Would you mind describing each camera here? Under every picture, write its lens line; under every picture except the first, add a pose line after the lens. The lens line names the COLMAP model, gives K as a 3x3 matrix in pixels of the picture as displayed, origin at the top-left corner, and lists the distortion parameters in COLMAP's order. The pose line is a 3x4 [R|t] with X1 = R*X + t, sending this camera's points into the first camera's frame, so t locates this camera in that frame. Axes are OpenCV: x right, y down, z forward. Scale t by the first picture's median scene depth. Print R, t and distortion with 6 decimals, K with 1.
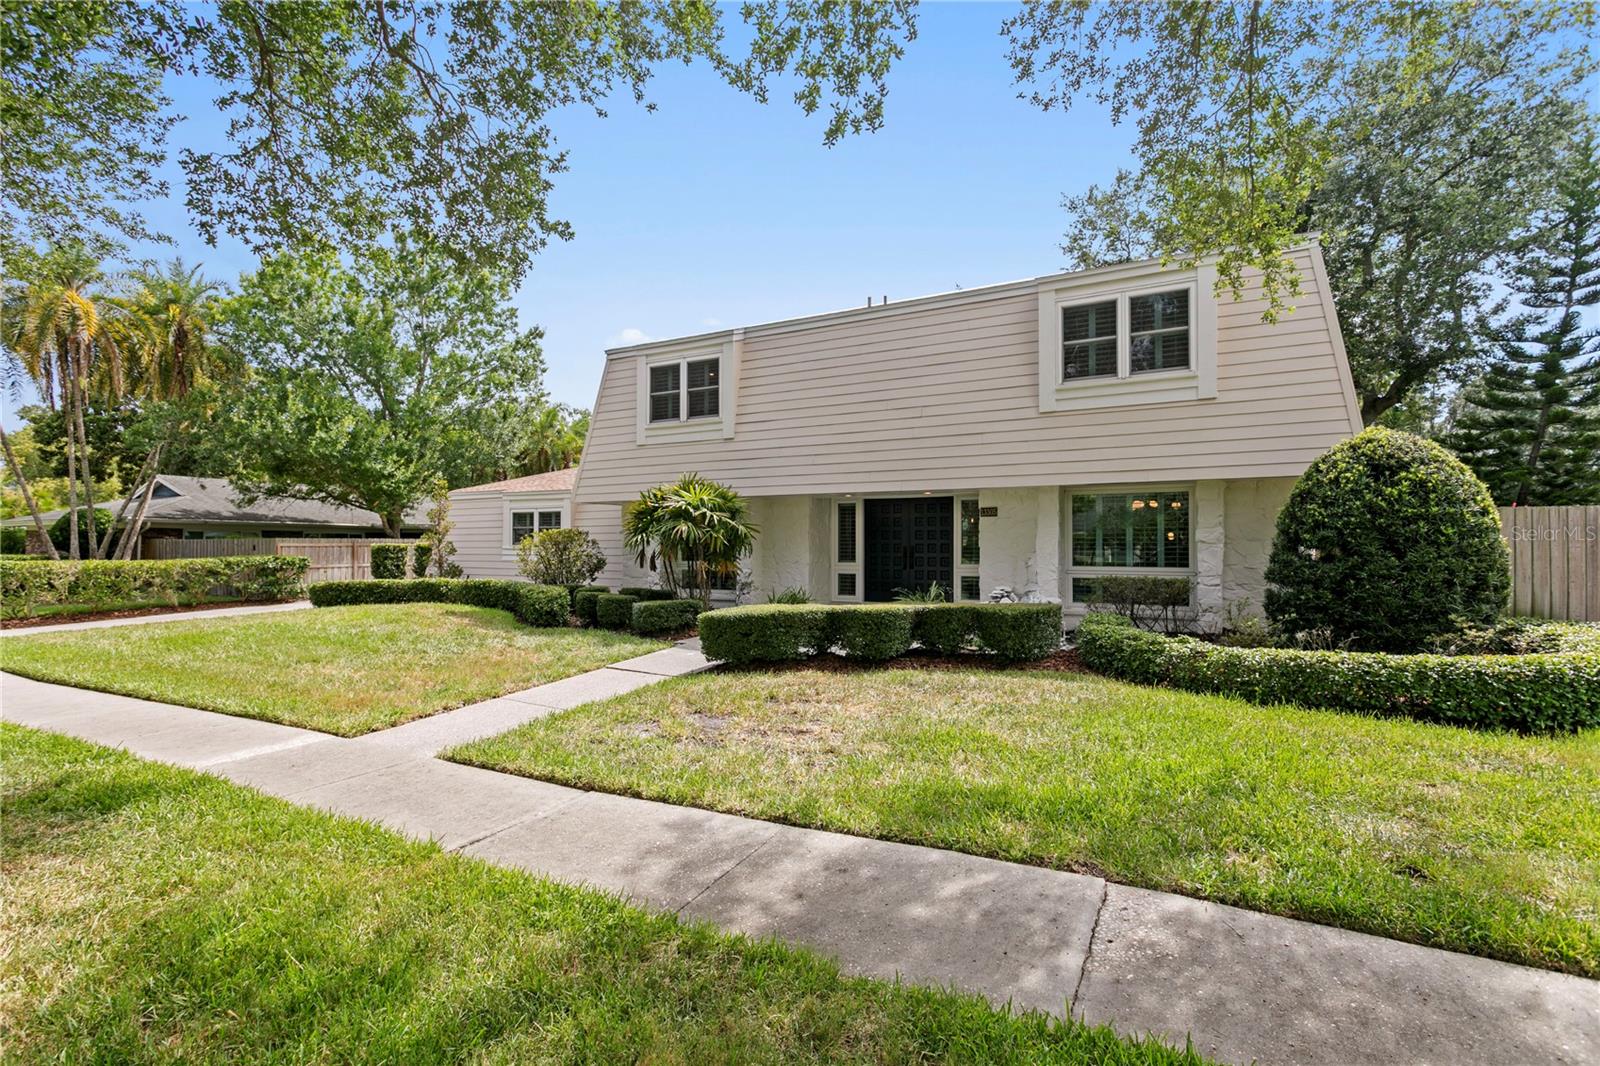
lens RADIAL K [[758.6, 0, 796.4], [0, 758.6, 530.1], [0, 0, 1]] dist [0.000268, 0.000108]
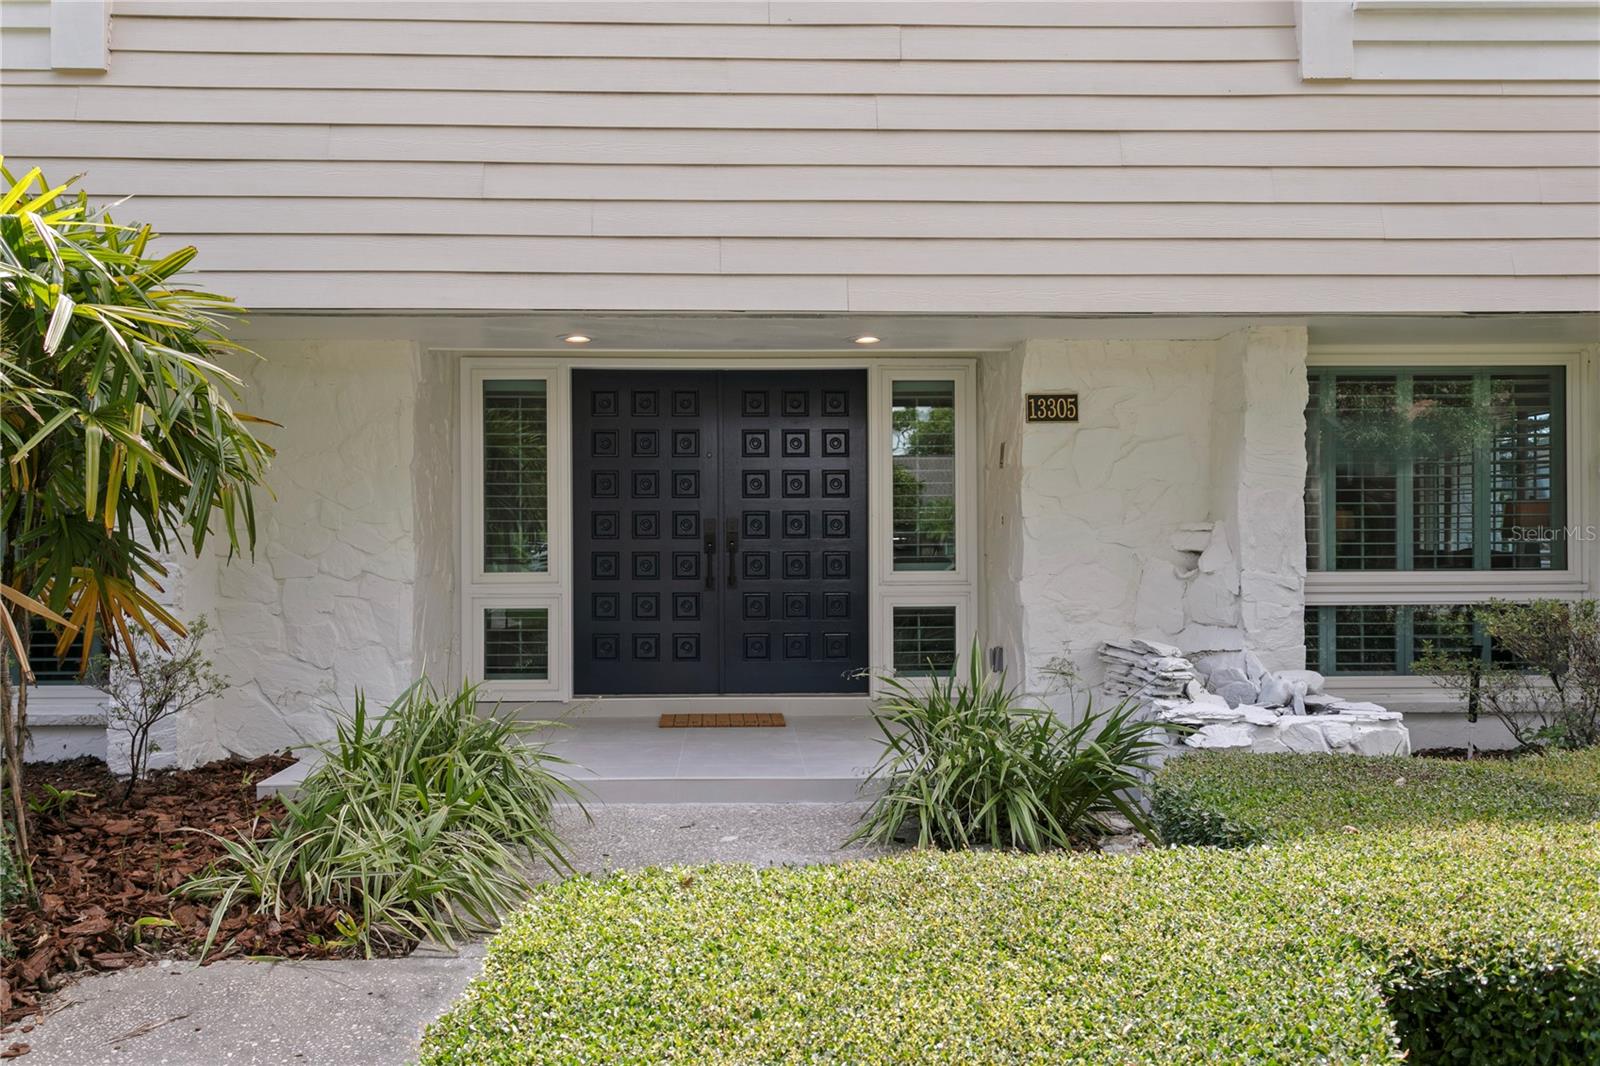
lens RADIAL K [[1236.4, 0, 801.0], [0, 1236.4, 533.4], [0, 0, 1]] dist [0.012516, 0.003785]
pose [[0.860330, -0.000581, 0.509736, -0.100257], [-0.006405, 0.999908, 0.011950, 0.022725], [-0.509696, -0.013546, 0.860248, 0.576140]]
